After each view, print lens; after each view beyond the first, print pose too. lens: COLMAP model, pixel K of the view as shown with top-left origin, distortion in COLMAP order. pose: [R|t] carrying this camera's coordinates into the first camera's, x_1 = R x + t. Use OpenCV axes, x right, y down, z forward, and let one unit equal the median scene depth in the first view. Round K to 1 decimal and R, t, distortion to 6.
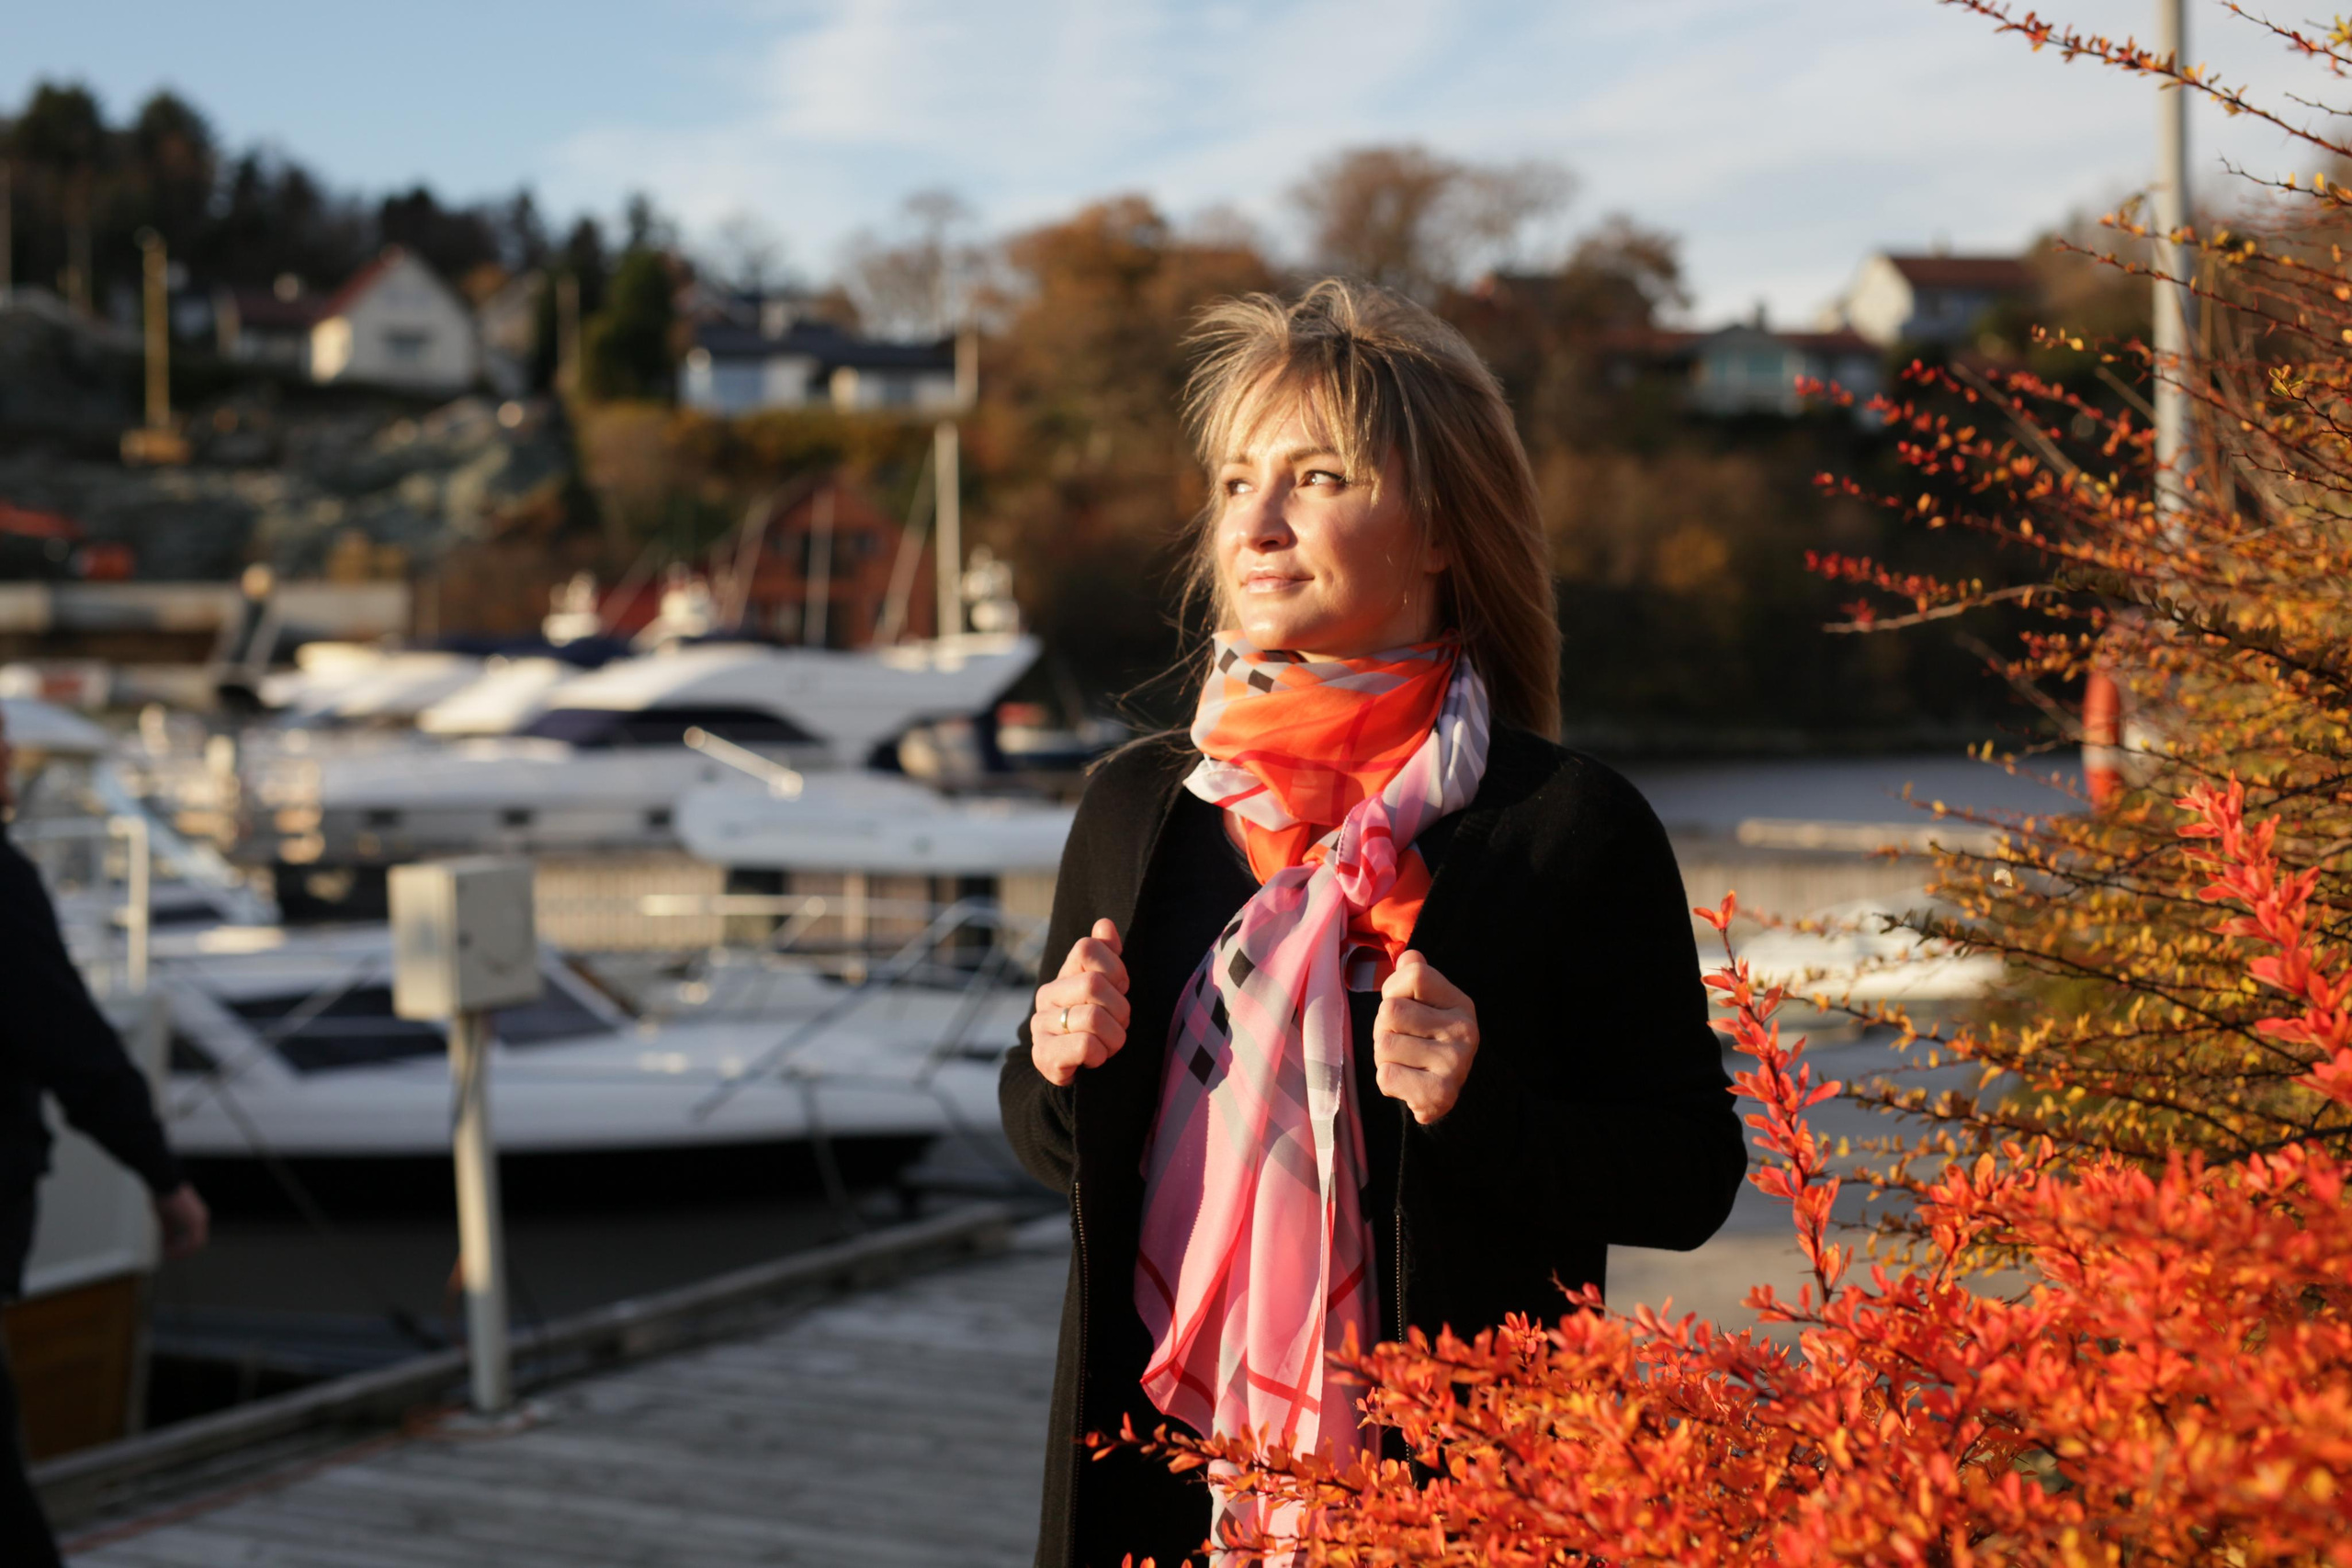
lens RADIAL K [[3264.1, 0, 1176.0], [0, 3264.1, 784.0], [0, 0, 1]] dist [-0.008457, -0.025343]
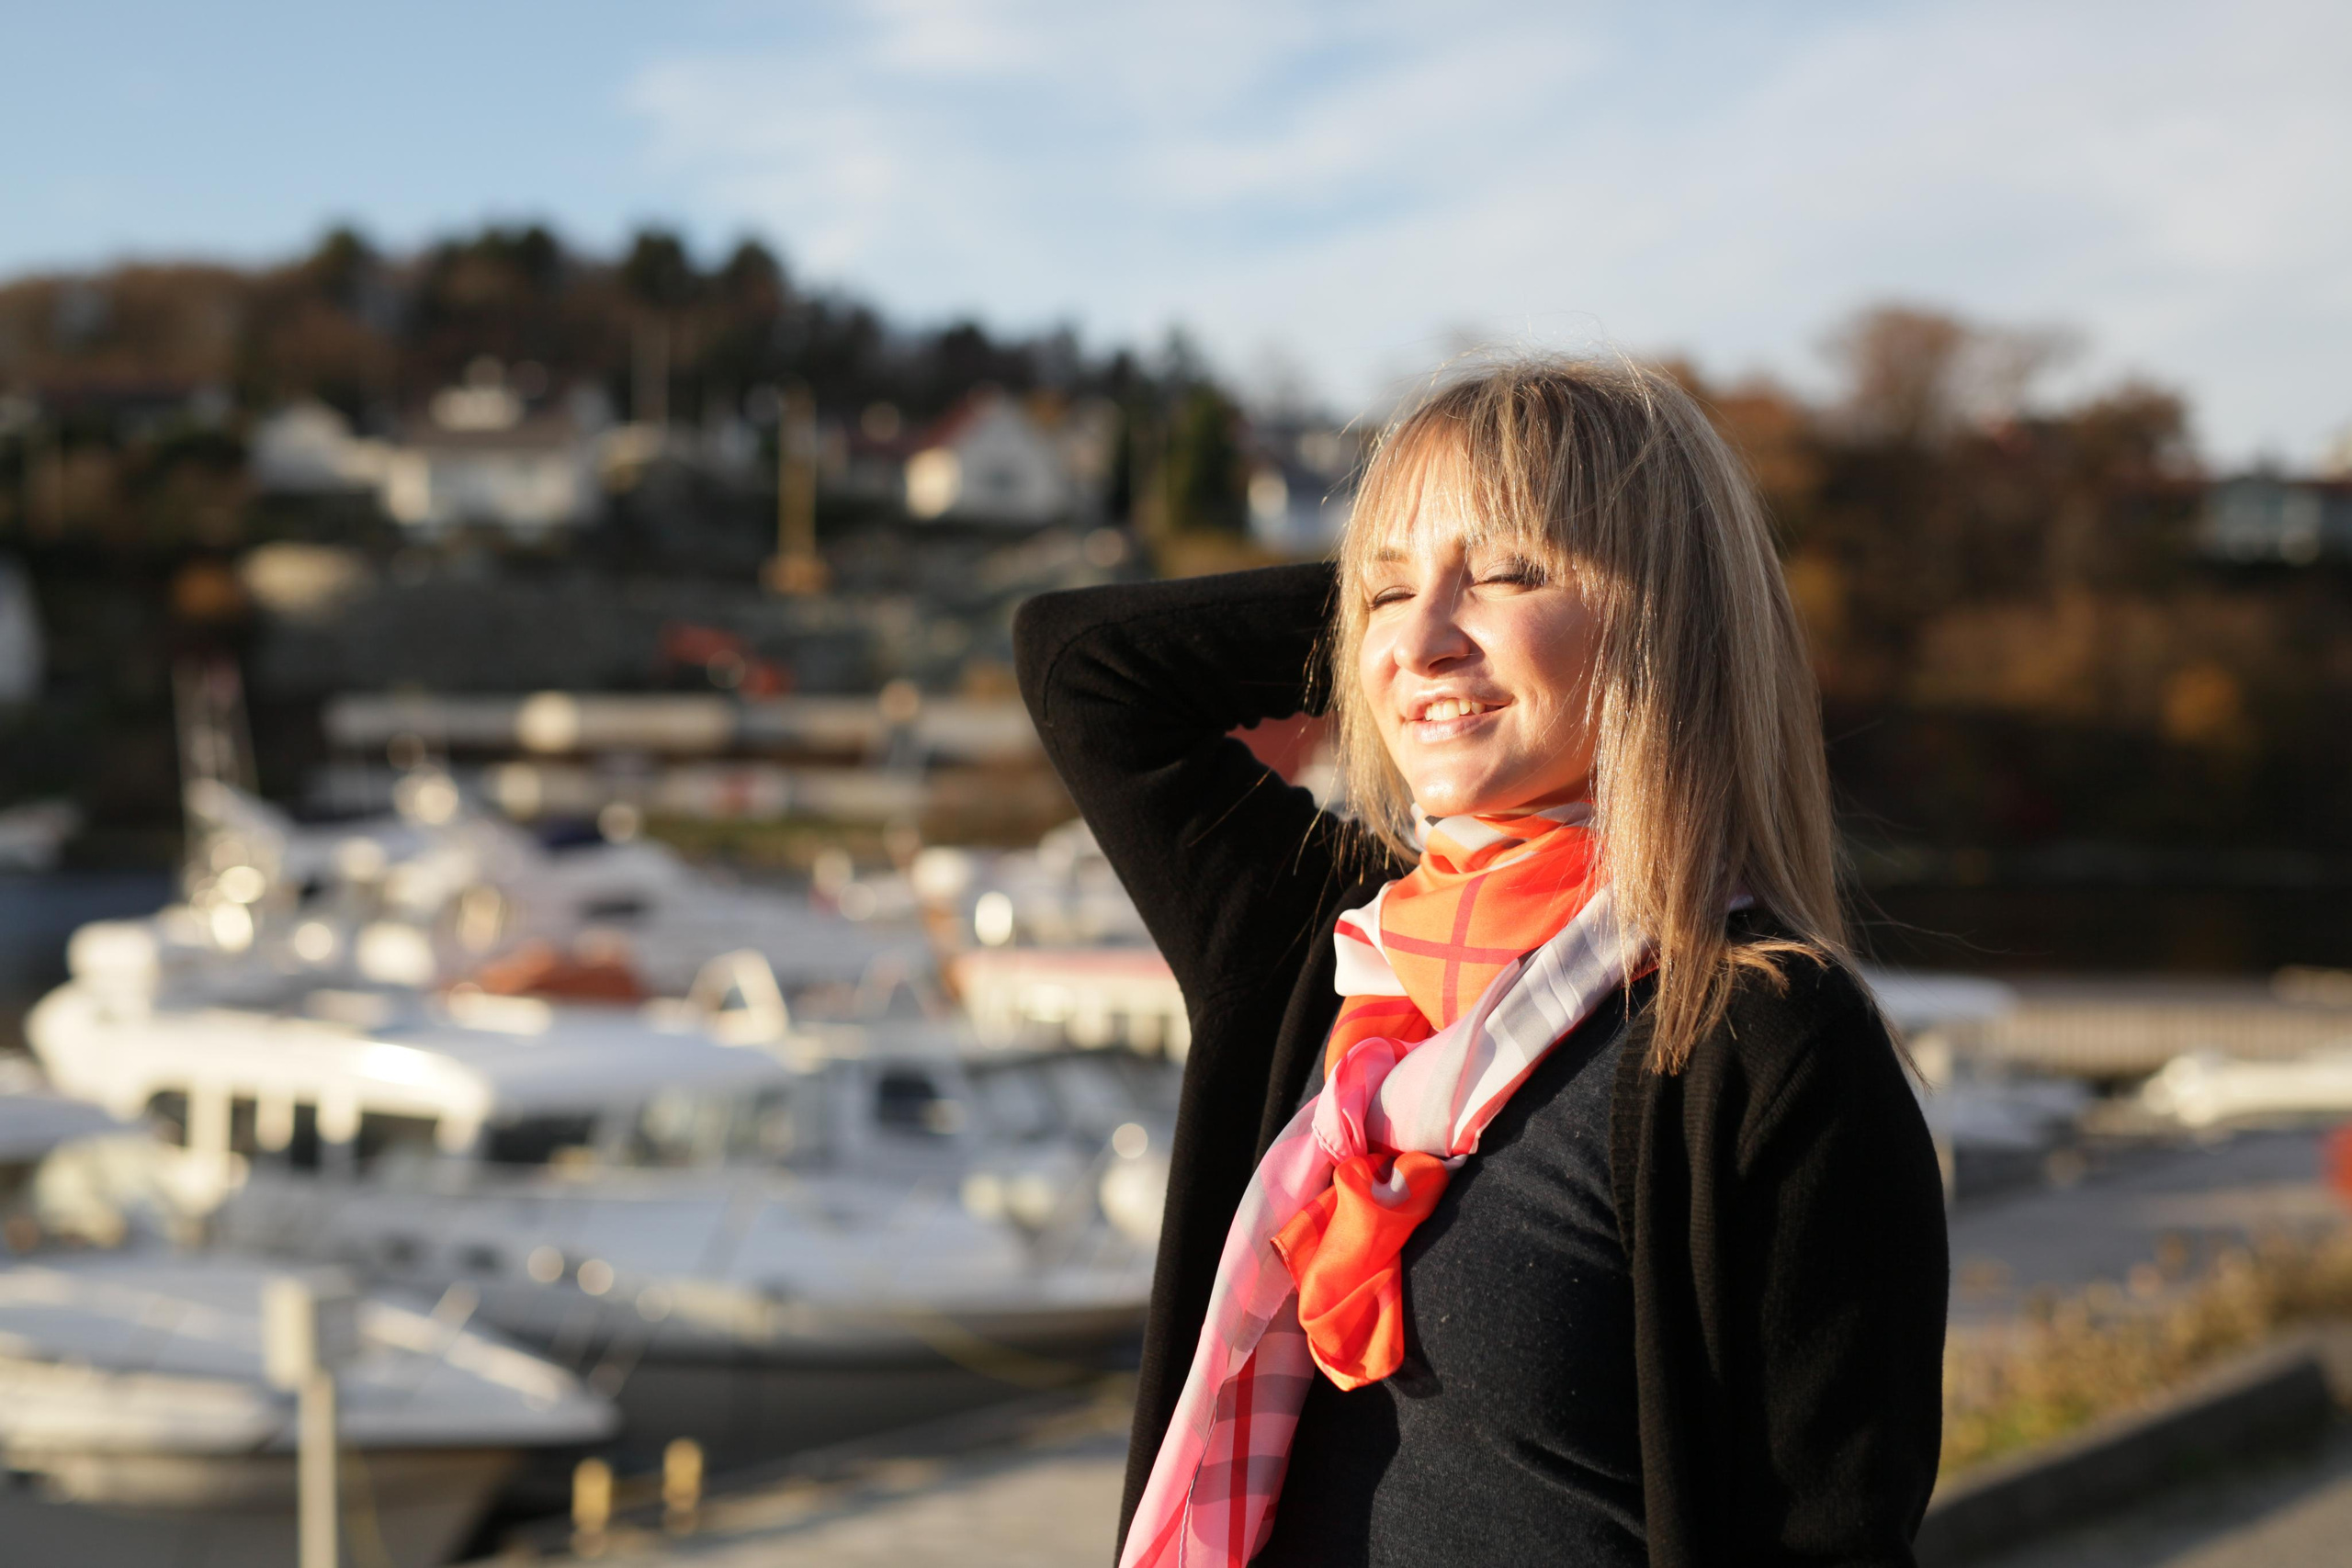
lens RADIAL K [[3374.7, 0, 1176.0], [0, 3374.7, 784.0], [0, 0, 1]] dist [0.003565, -0.057765]
pose [[0.991187, 0.016124, -0.131485, -0.028411], [-0.019438, 0.999524, -0.023964, -0.006626], [0.131036, 0.026308, 0.991029, -0.137062]]
